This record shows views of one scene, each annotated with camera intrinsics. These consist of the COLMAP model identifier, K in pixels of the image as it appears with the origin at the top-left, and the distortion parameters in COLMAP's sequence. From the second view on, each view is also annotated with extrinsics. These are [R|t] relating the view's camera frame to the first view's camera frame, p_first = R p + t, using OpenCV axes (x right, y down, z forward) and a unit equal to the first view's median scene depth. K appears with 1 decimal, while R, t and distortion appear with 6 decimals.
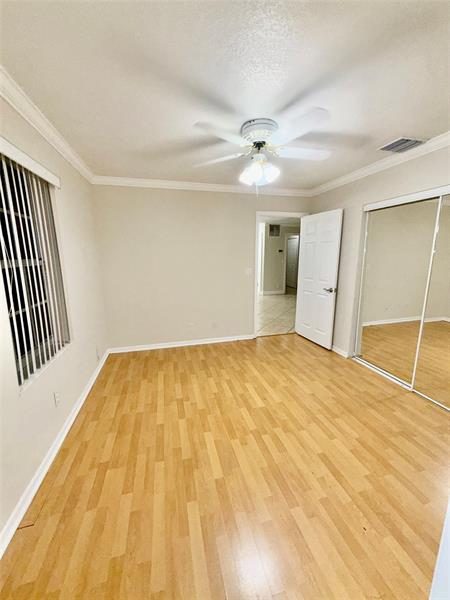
lens RADIAL K [[236.9, 0, 225.0], [0, 236.9, 297.8], [0, 0, 1]] dist [-0.004074, 0.000036]
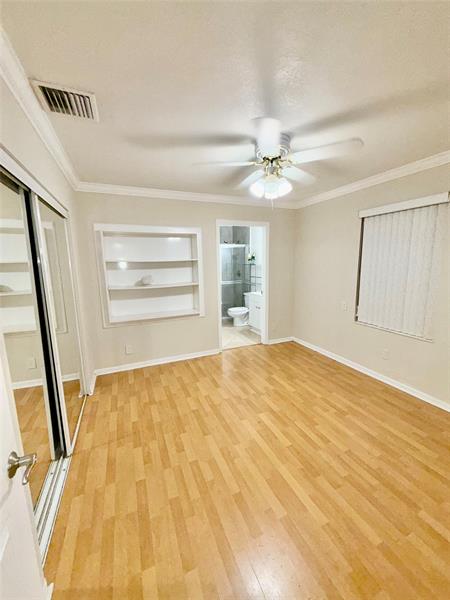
lens RADIAL K [[236.9, 0, 225.2], [0, 236.9, 297.9], [0, 0, 1]] dist [-0.004074, 0.000036]
pose [[-0.987397, 0.049638, -0.150277, 0.434382], [-0.003680, 0.942082, 0.335363, -0.355734], [0.158220, 0.331689, -0.930026, 1.753598]]
